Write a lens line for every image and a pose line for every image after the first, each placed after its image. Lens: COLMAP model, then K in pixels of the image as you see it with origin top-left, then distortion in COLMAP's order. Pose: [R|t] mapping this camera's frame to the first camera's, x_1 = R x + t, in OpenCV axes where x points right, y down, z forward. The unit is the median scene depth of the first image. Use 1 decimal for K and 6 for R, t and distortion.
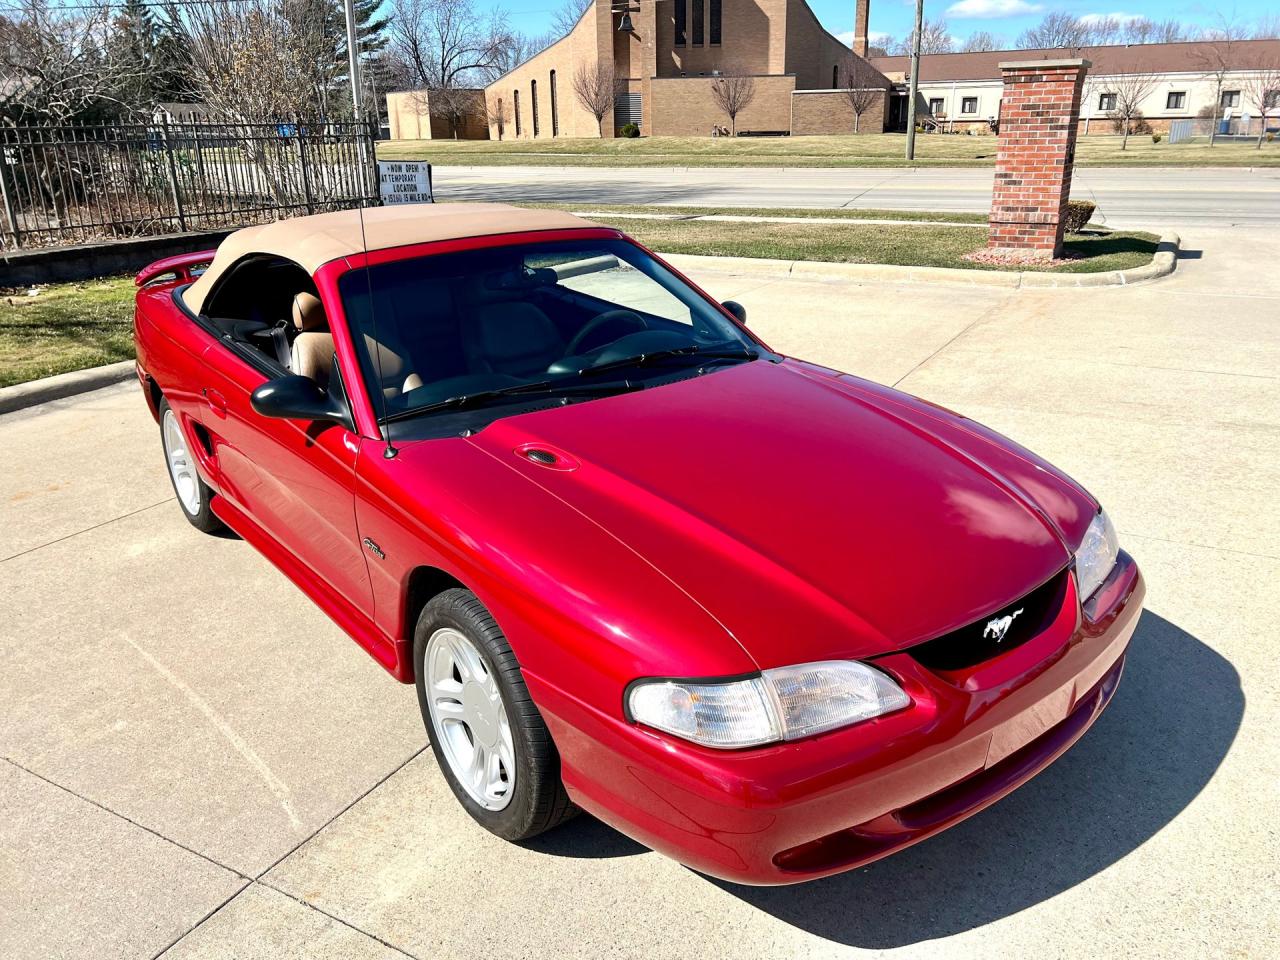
lens RADIAL K [[1050.7, 0, 652.5], [0, 1050.7, 502.7], [0, 0, 1]] dist [0.010260, 0.000775]
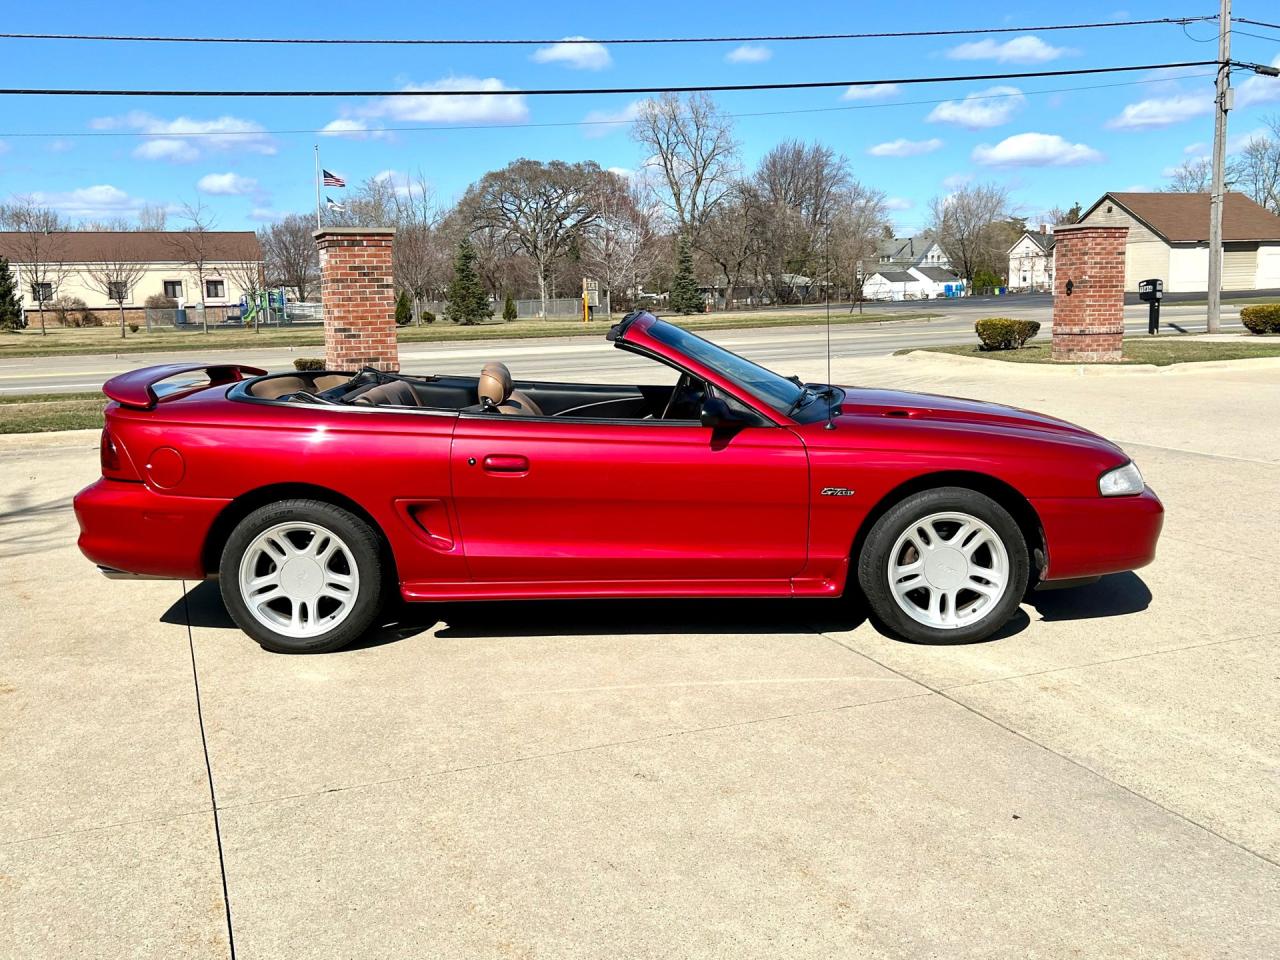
lens RADIAL K [[1265.8, 0, 644.9], [0, 1265.8, 482.7], [0, 0, 1]] dist [0.032850, 0.000000]
pose [[0.638761, -0.116040, 0.760605, -0.159312], [0.279203, 0.956135, -0.088605, 0.010367], [-0.716959, 0.268961, 0.643140, 0.005577]]
